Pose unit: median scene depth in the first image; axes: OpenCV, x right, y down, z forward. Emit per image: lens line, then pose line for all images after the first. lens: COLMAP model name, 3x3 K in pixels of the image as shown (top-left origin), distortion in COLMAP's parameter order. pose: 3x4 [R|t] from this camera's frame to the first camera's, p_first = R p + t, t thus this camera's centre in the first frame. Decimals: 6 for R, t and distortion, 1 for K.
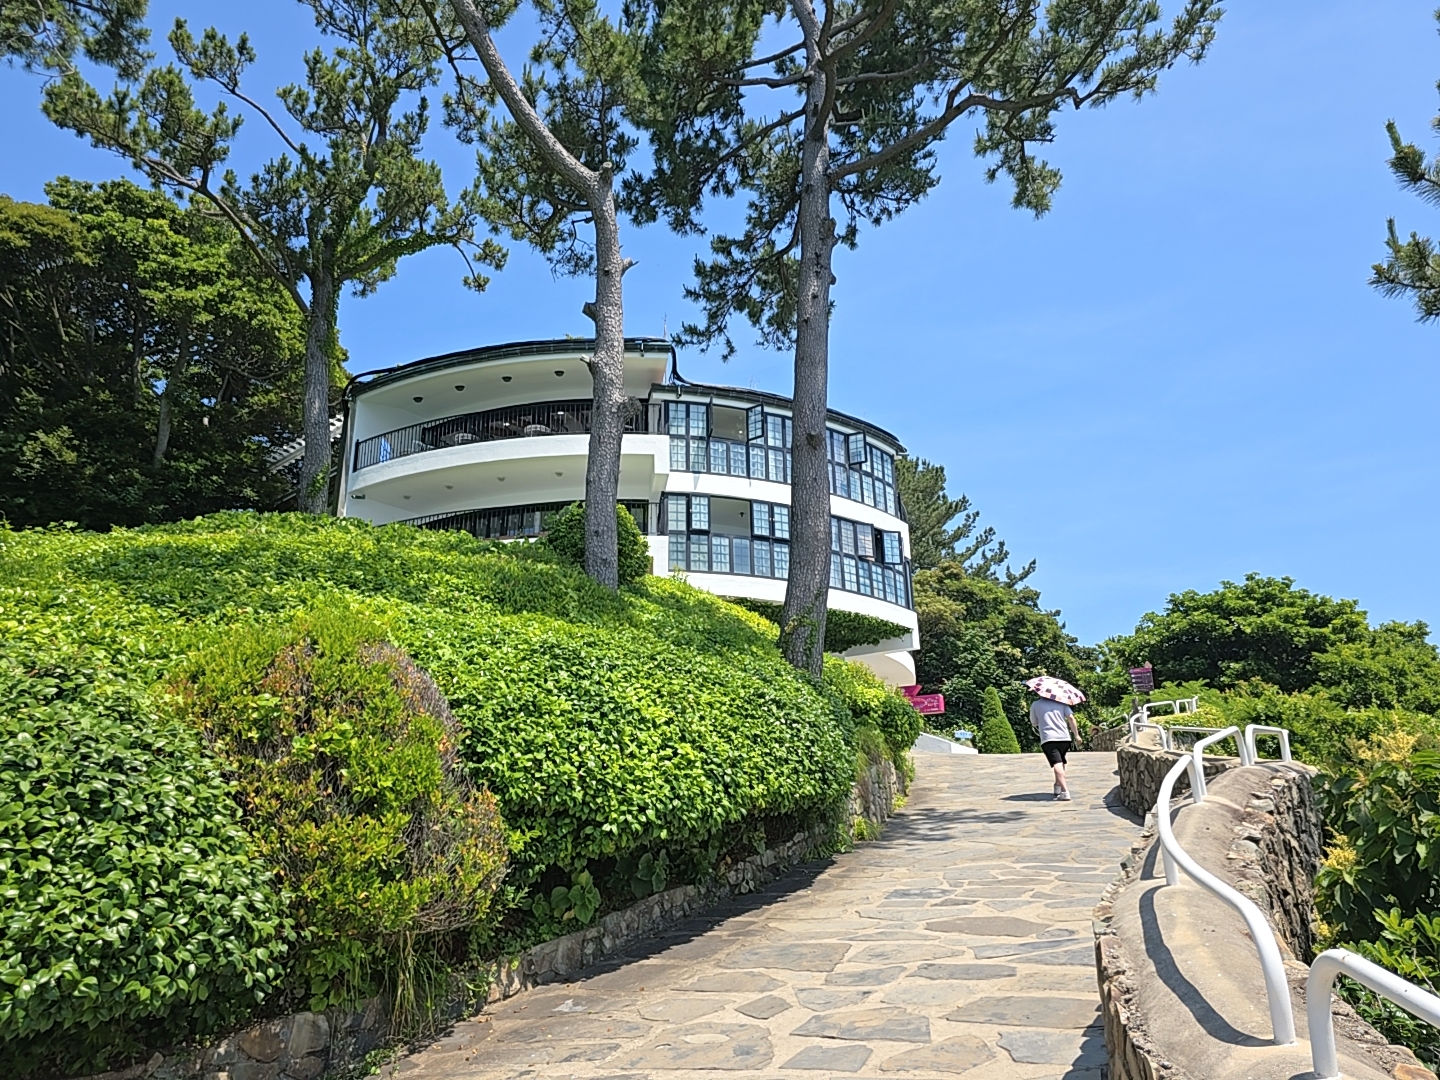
lens RADIAL K [[990.3, 0, 720.0], [0, 990.3, 540.0], [0, 0, 1]] dist [0.006208, -0.000492]
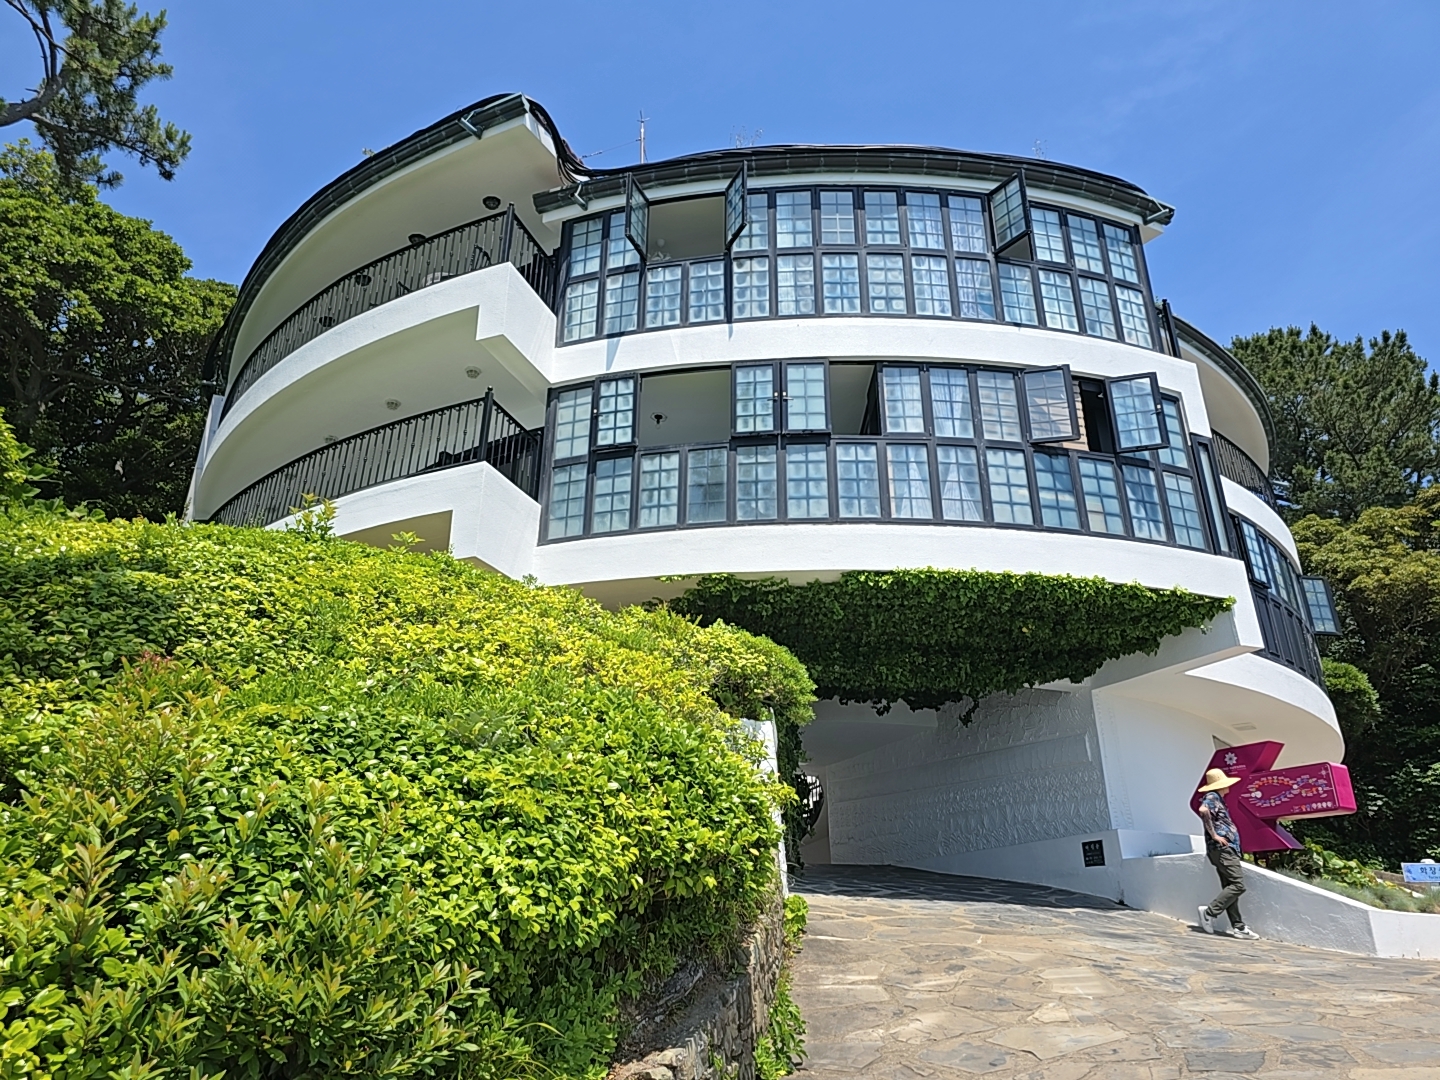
lens RADIAL K [[990.3, 0, 720.0], [0, 990.3, 540.0], [0, 0, 1]] dist [0.006208, -0.000492]
pose [[0.878031, -0.178136, -0.444217, 0.205080], [0.146012, 0.983606, -0.105832, 0.082238], [0.455786, 0.028063, 0.889647, 0.579982]]
